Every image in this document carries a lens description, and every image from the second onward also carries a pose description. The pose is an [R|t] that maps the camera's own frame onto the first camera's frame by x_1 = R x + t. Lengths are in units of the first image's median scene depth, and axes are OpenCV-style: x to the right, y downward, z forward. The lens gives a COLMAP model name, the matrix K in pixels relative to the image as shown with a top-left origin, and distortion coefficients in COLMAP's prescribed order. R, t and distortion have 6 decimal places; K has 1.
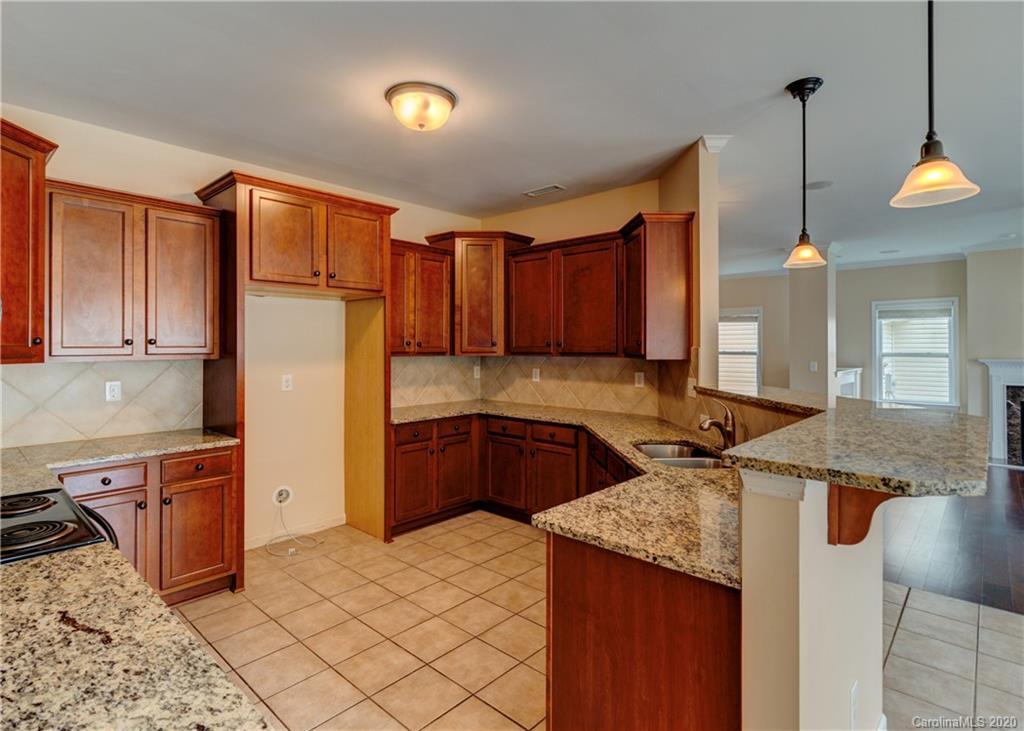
lens RADIAL K [[518.5, 0, 513.1], [0, 518.5, 345.5], [0, 0, 1]] dist [-0.000261, -0.000194]
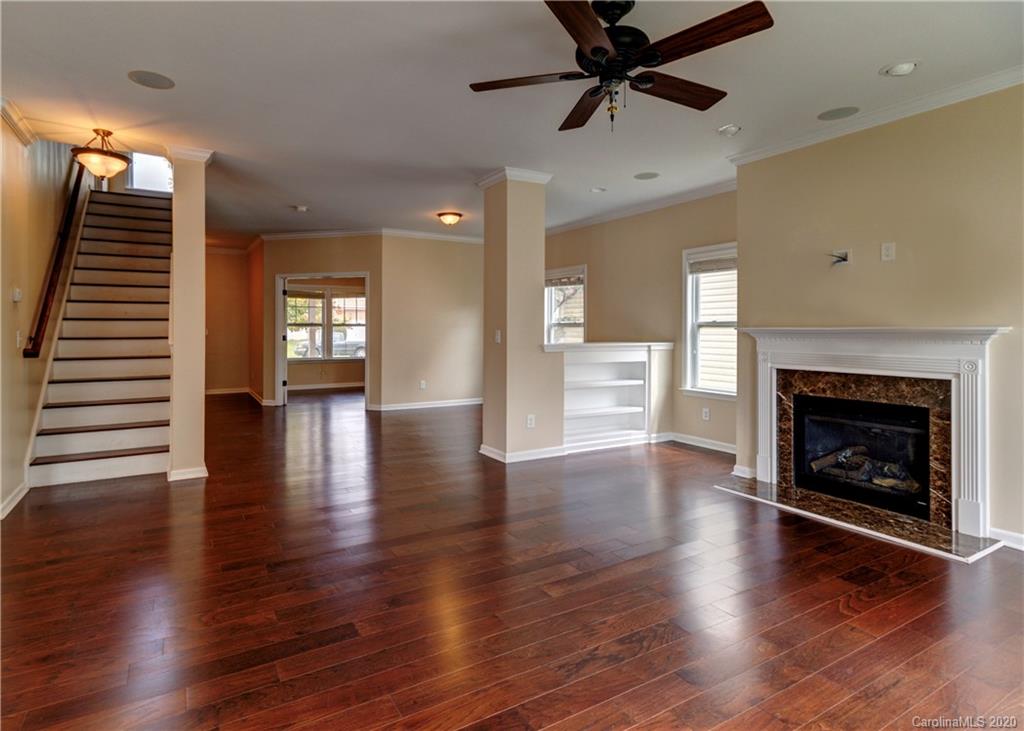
lens RADIAL K [[534.6, 0, 474.1], [0, 534.6, 329.0], [0, 0, 1]] dist [0.002030, 0.001808]
pose [[0.952832, 0.004784, -0.303459, 1.206121], [-0.003368, 0.999981, 0.005190, 0.040255], [0.303478, -0.003923, 0.952830, 0.395043]]
